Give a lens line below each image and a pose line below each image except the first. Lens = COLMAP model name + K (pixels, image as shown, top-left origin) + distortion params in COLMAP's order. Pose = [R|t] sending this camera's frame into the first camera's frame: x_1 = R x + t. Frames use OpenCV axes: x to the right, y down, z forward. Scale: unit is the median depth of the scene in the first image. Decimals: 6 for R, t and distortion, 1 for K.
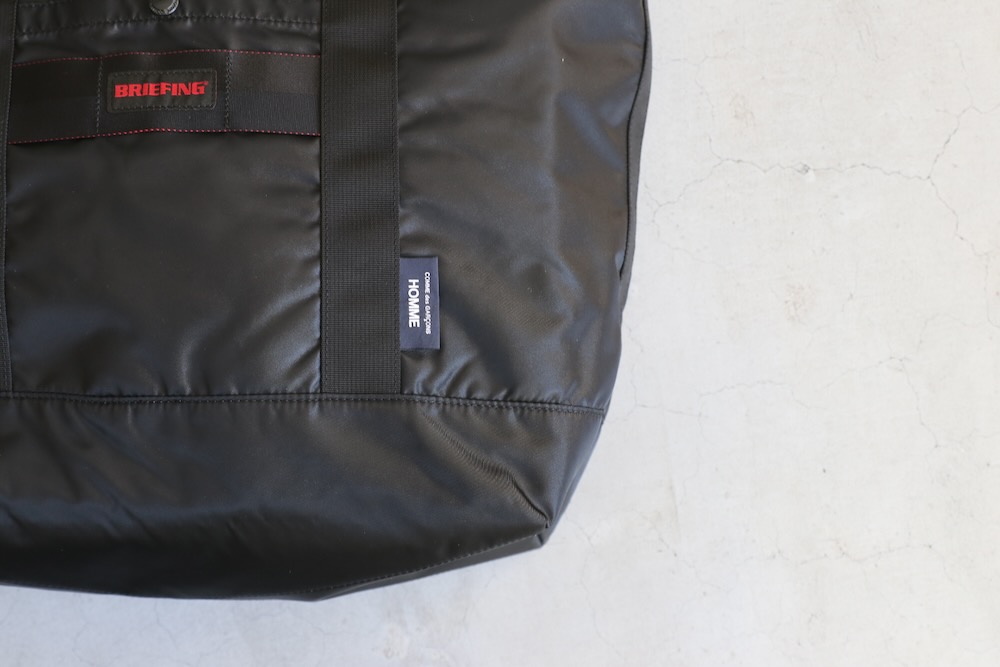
lens RADIAL K [[2025.8, 0, 481.4], [0, 2025.8, 327.2], [0, 0, 1]] dist [0.027552, 0.000000]
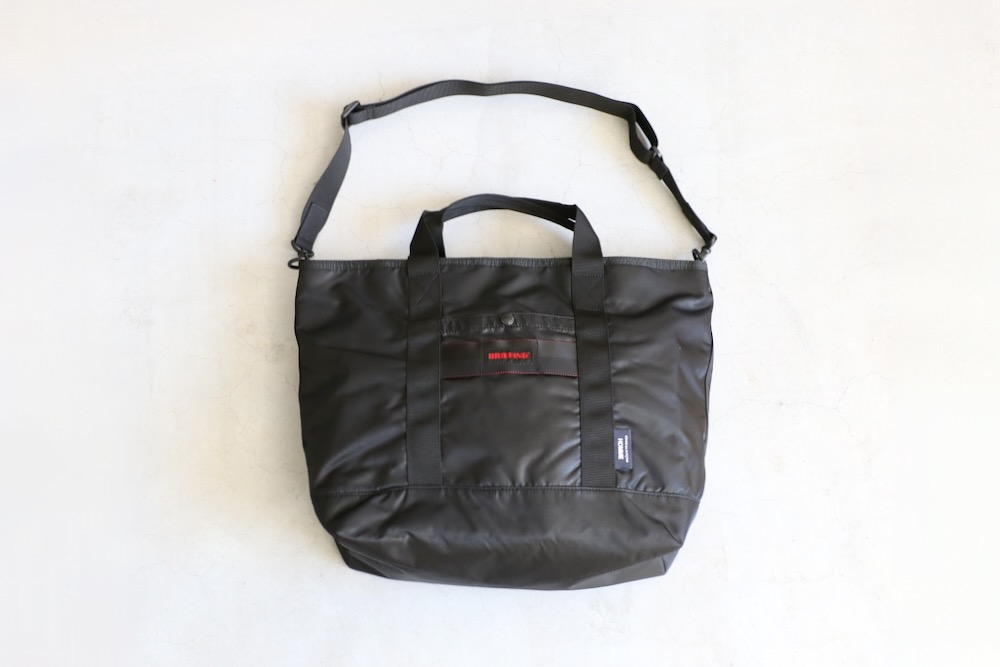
lens RADIAL K [[1474.9, 0, 496.2], [0, 1474.9, 338.5], [0, 0, 1]] dist [-0.129099, 0.000000]
pose [[0.999483, 0.018074, 0.026607, -0.212676], [-0.012319, 0.979224, -0.202409, 0.196917], [-0.029713, 0.201977, 0.978939, -0.620749]]
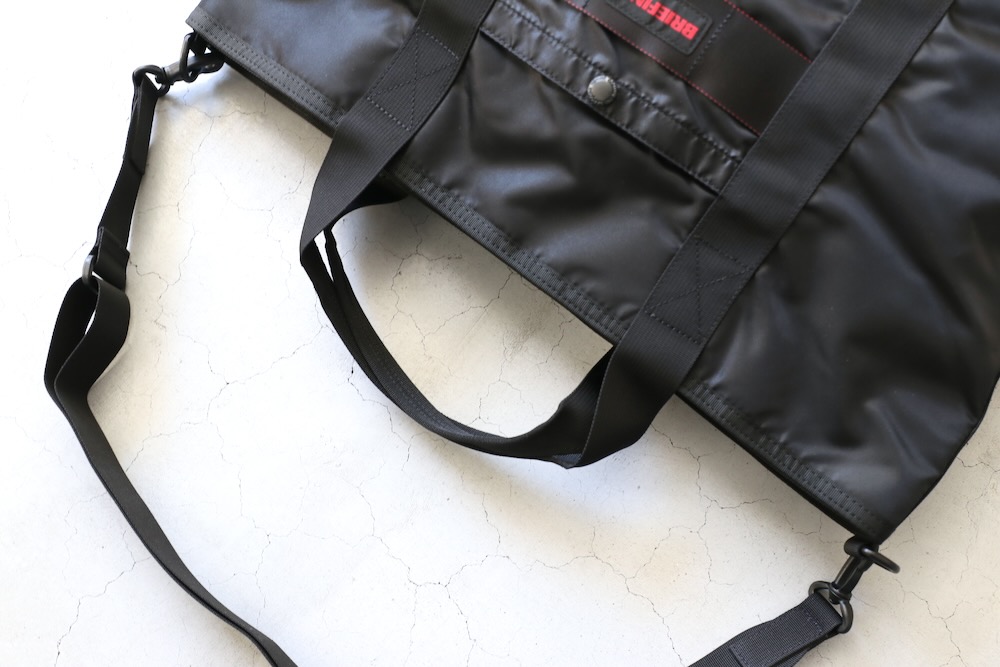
lens RADIAL K [[1214.8, 0, 497.5], [0, 1214.8, 333.1], [0, 0, 1]] dist [-0.093225, 0.000000]
pose [[-0.763480, -0.602953, 0.231401, -0.327970], [0.643059, -0.742892, 0.185972, -0.394080], [0.059774, 0.290791, 0.954918, 0.455896]]
